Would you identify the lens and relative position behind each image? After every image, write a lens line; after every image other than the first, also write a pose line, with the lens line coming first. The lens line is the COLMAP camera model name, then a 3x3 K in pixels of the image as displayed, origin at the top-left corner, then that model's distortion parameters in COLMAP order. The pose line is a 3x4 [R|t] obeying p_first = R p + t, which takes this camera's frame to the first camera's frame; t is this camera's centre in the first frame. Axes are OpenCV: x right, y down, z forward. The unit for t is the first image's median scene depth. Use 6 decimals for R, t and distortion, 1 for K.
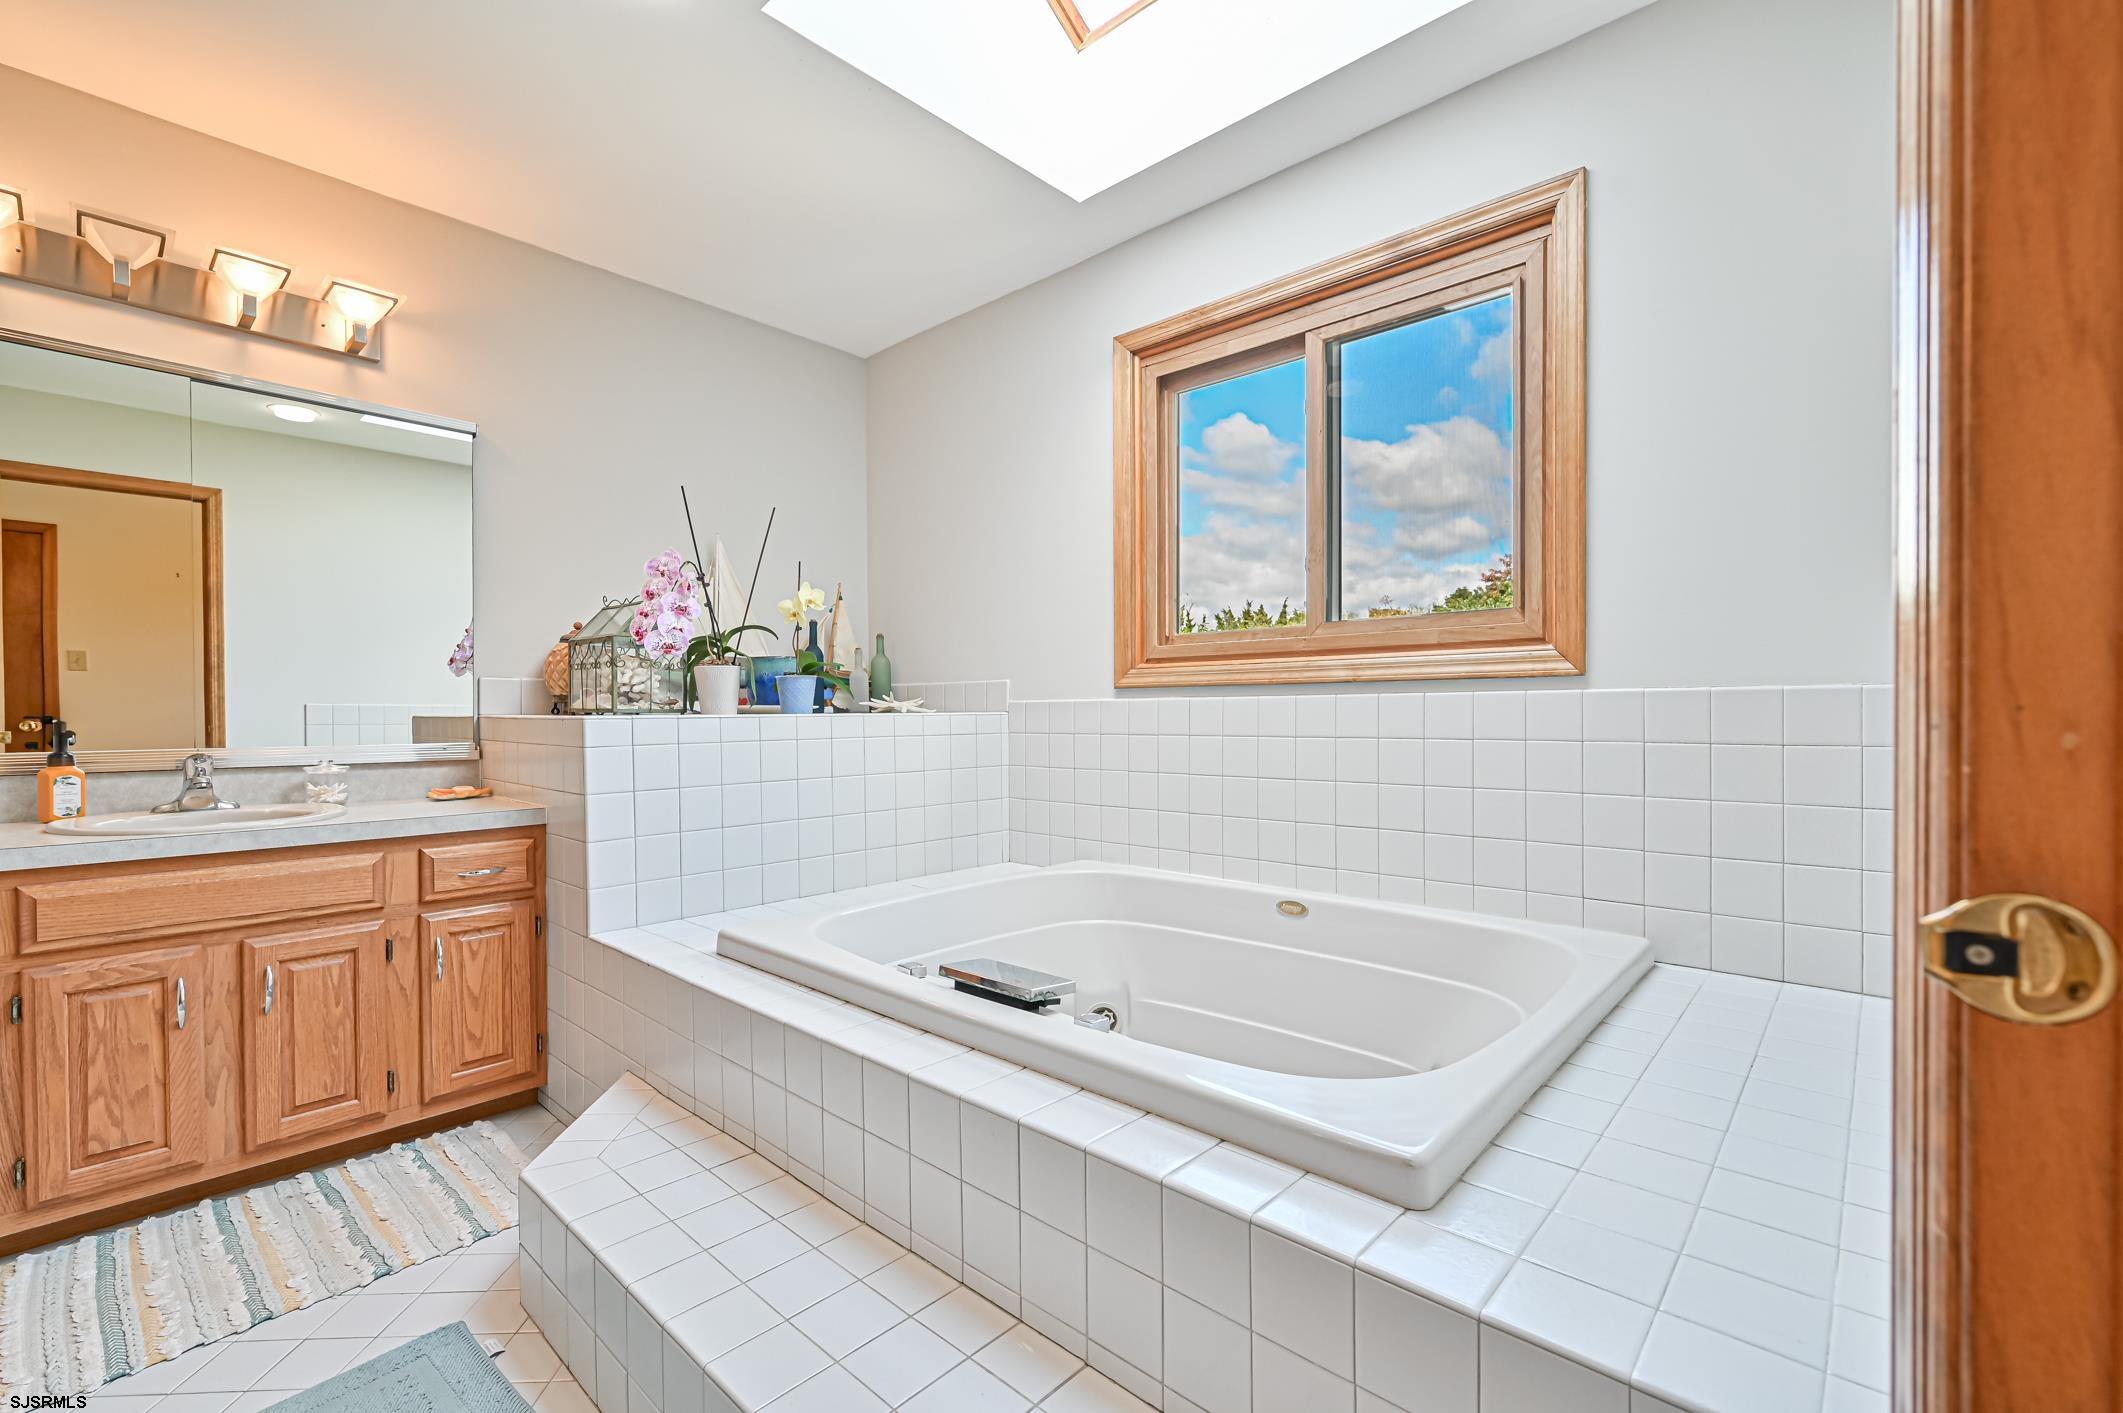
lens RADIAL K [[910.2, 0, 1064.6], [0, 910.2, 713.9], [0, 0, 1]] dist [-0.004722, -0.001002]
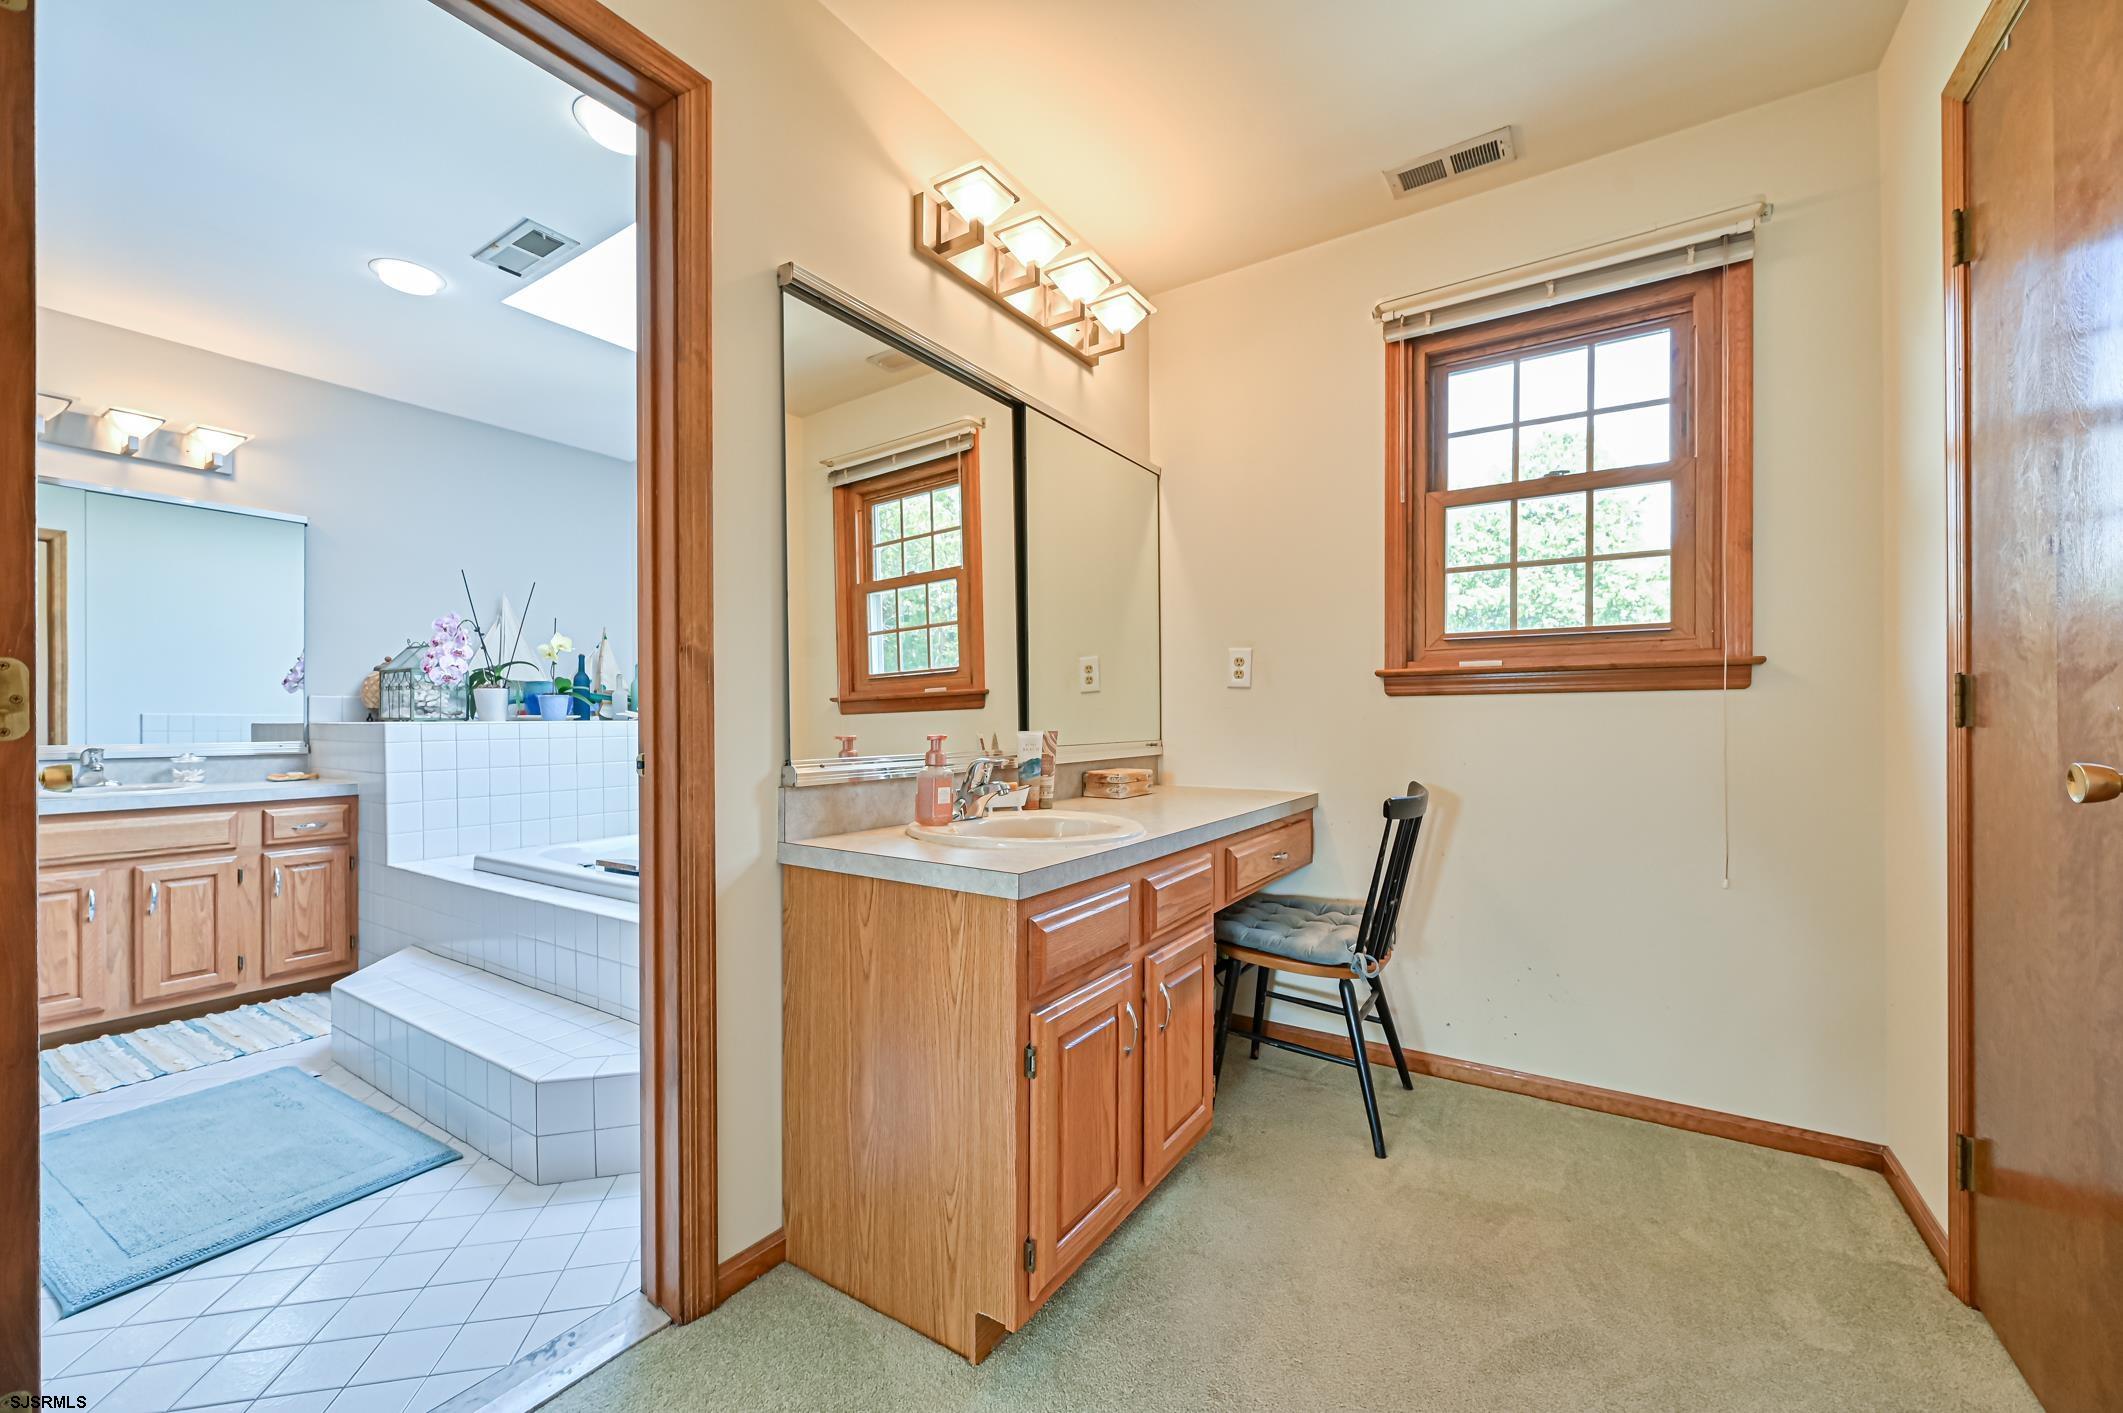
lens RADIAL K [[829.6, 0, 1060.6], [0, 829.6, 714.8], [0, 0, 1]] dist [-0.002265, -0.000985]
pose [[0.986759, 0.001442, 0.162187, 0.355660], [-0.000166, 0.999969, -0.007882, 0.000282], [-0.162193, 0.007750, 0.986729, -0.543737]]
